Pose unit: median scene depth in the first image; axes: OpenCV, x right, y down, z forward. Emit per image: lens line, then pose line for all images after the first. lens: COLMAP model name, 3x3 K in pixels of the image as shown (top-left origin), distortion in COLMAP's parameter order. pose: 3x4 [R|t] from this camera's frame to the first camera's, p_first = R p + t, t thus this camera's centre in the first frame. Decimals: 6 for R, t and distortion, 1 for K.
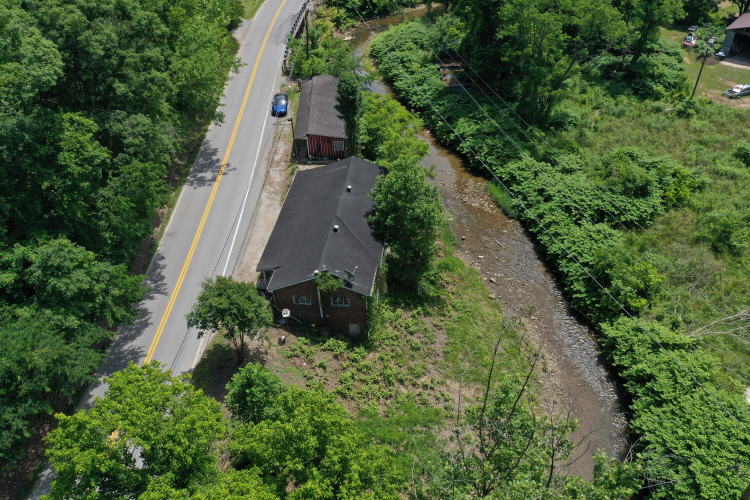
lens RADIAL K [[592.4, 0, 374.2], [0, 592.4, 249.3], [0, 0, 1]] dist [0.008084, 0.001082]
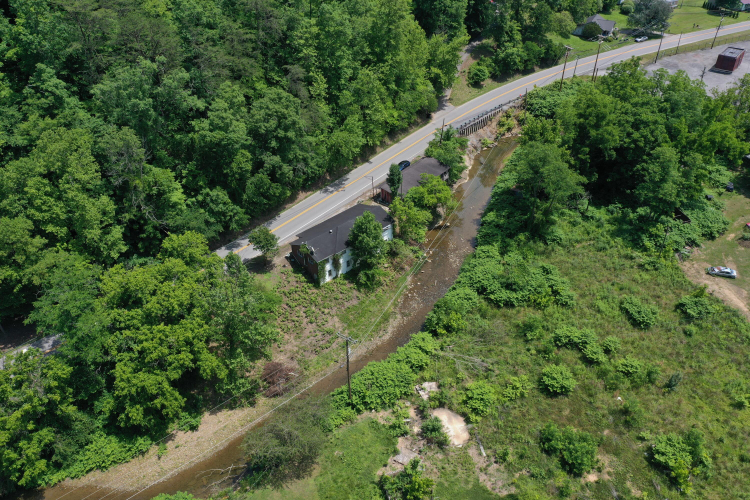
lens RADIAL K [[592.4, 0, 375.7], [0, 592.4, 250.4], [0, 0, 1]] dist [0.008084, 0.001082]
pose [[0.743778, 0.389191, -0.543437, 1.020197], [-0.394491, 0.911906, 0.113154, -0.228754], [0.539602, 0.130219, 0.831789, -0.559756]]
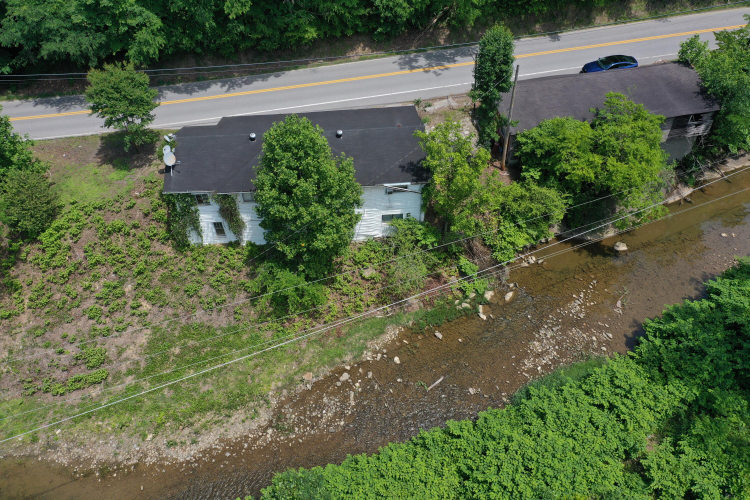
lens RADIAL K [[592.4, 0, 374.5], [0, 592.4, 249.3], [0, 0, 1]] dist [0.008084, 0.001082]
pose [[0.129246, 0.707101, -0.695200, 0.543674], [-0.576581, 0.623972, 0.527460, -0.396276], [0.806753, 0.332667, 0.488347, 0.641134]]
